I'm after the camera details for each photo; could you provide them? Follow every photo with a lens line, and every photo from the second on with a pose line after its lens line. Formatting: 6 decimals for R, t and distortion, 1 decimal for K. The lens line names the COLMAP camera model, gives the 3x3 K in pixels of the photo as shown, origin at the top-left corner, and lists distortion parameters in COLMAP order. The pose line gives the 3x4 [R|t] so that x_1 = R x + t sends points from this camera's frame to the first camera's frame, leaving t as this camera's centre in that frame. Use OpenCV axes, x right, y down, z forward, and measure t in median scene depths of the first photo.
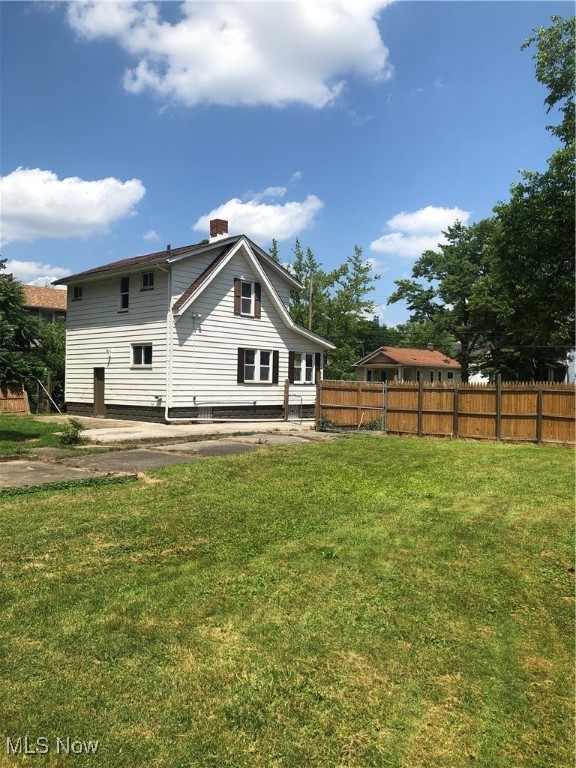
lens RADIAL K [[631.1, 0, 288.0], [0, 631.1, 384.0], [0, 0, 1]] dist [-0.000887, -0.128583]
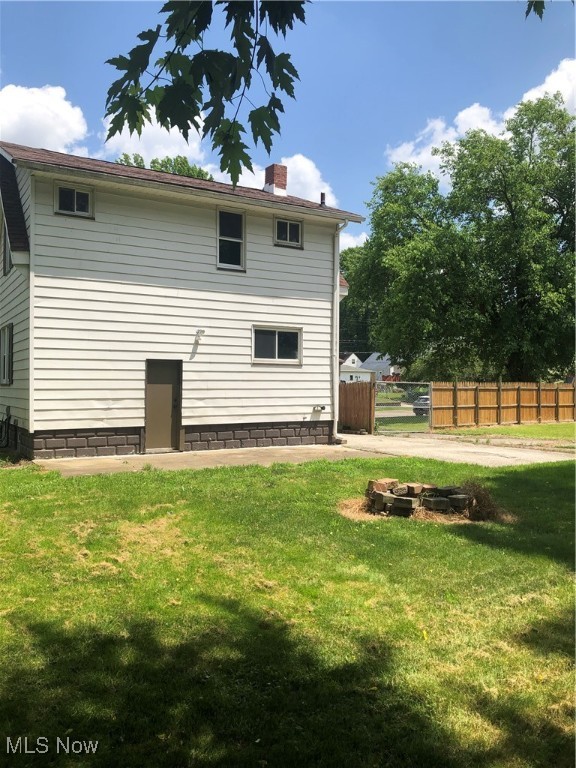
lens RADIAL K [[631.1, 0, 288.0], [0, 631.1, 384.0], [0, 0, 1]] dist [-0.000887, -0.128583]
pose [[0.283563, -0.010103, 0.958900, -0.831895], [0.000941, 0.999947, 0.010257, -0.011347], [-0.958953, -0.002006, 0.283558, 0.781002]]
